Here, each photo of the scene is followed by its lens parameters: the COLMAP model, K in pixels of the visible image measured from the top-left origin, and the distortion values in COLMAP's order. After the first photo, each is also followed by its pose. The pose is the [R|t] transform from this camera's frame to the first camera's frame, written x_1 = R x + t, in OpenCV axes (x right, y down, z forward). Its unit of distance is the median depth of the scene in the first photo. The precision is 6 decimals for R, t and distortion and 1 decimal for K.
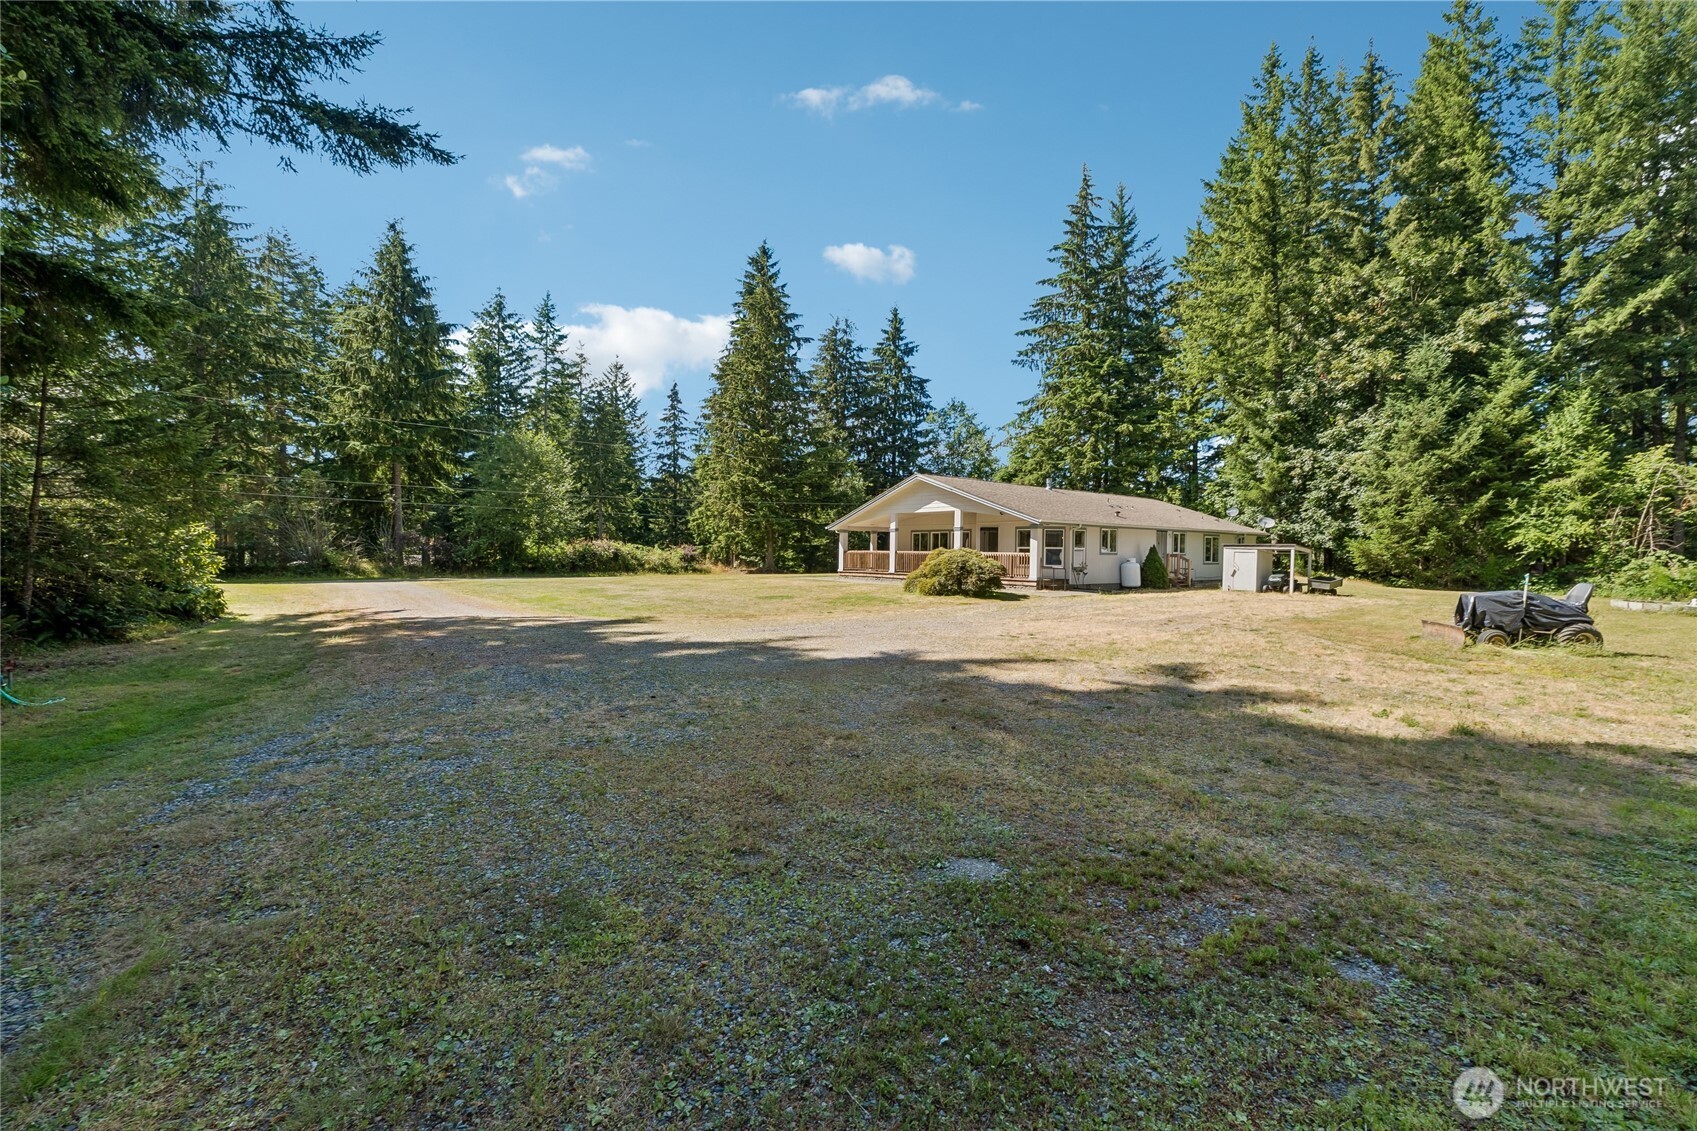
lens RADIAL K [[710.3, 0, 866.1], [0, 710.3, 557.6], [0, 0, 1]] dist [-0.014345, 0.000104]
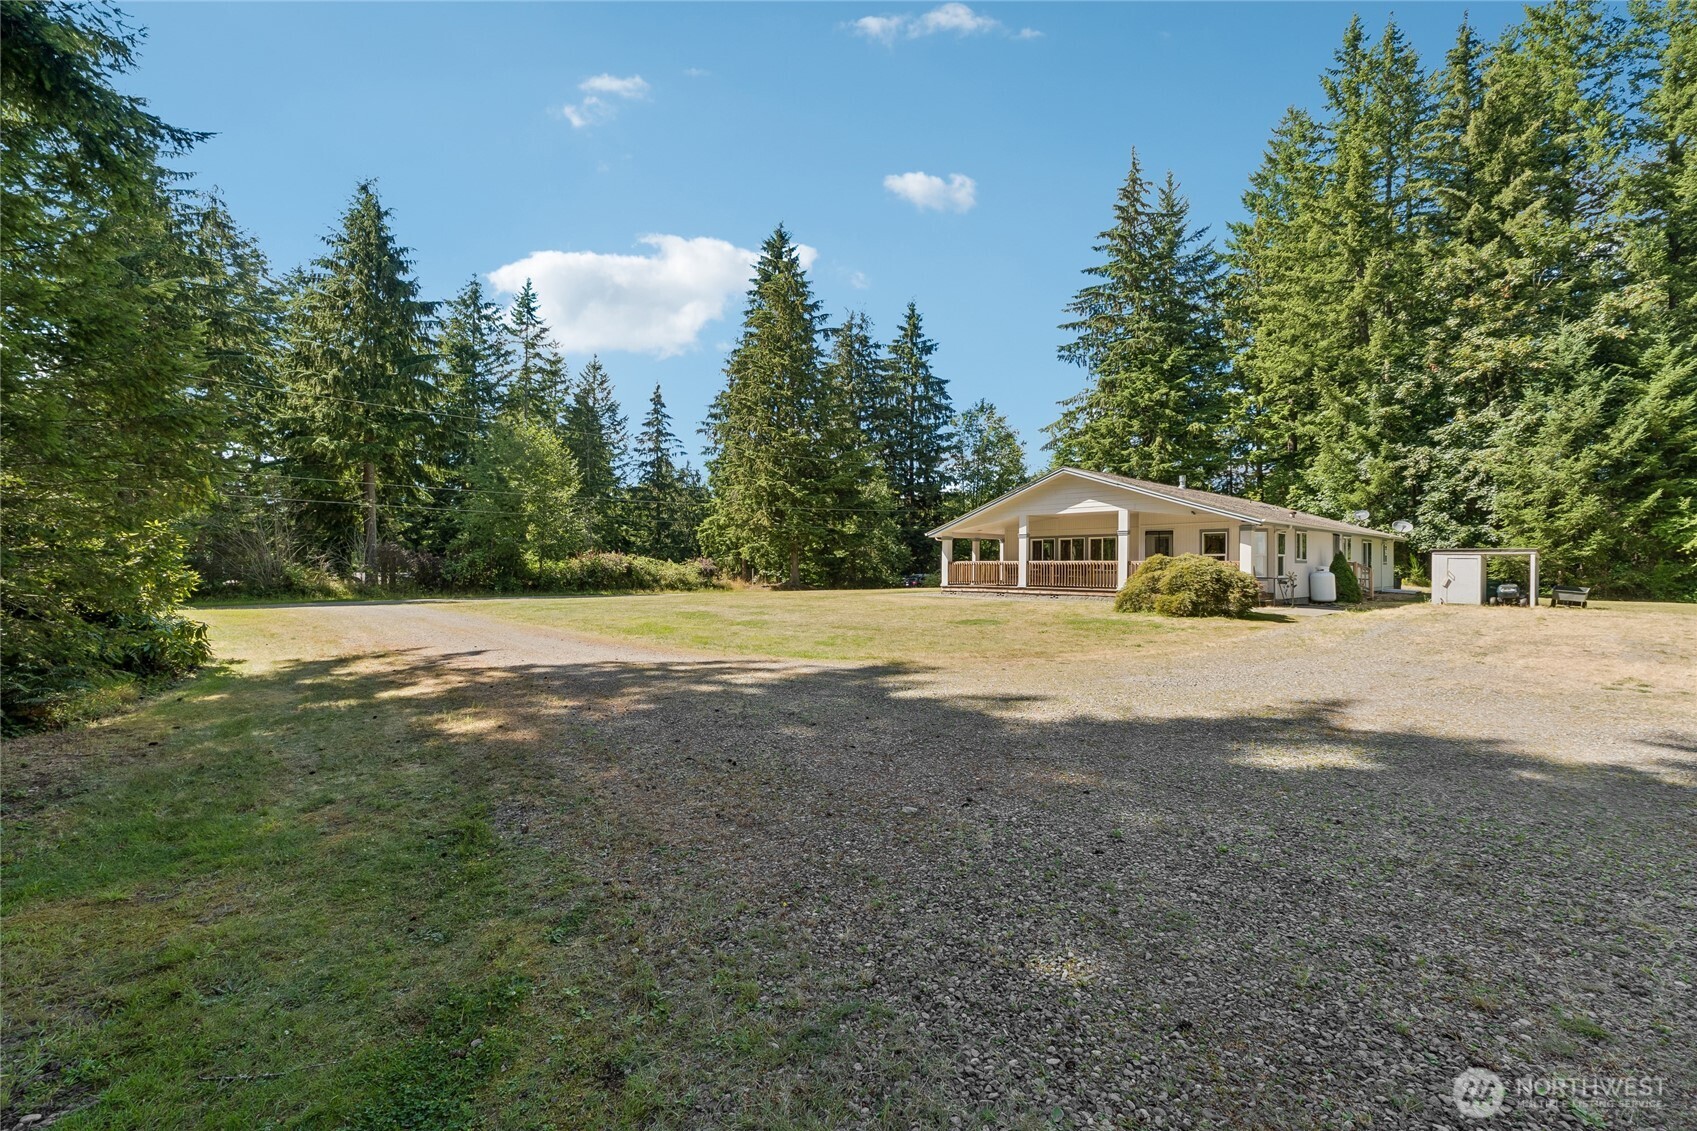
lens RADIAL K [[699.3, 0, 848.5], [0, 699.3, 565.5], [0, 0, 1]] dist [-0.013300, -0.000259]
pose [[0.997991, -0.007983, 0.062849, -0.139769], [0.008579, 0.999921, -0.009210, 0.001152], [-0.062770, 0.009731, 0.997981, 0.125639]]
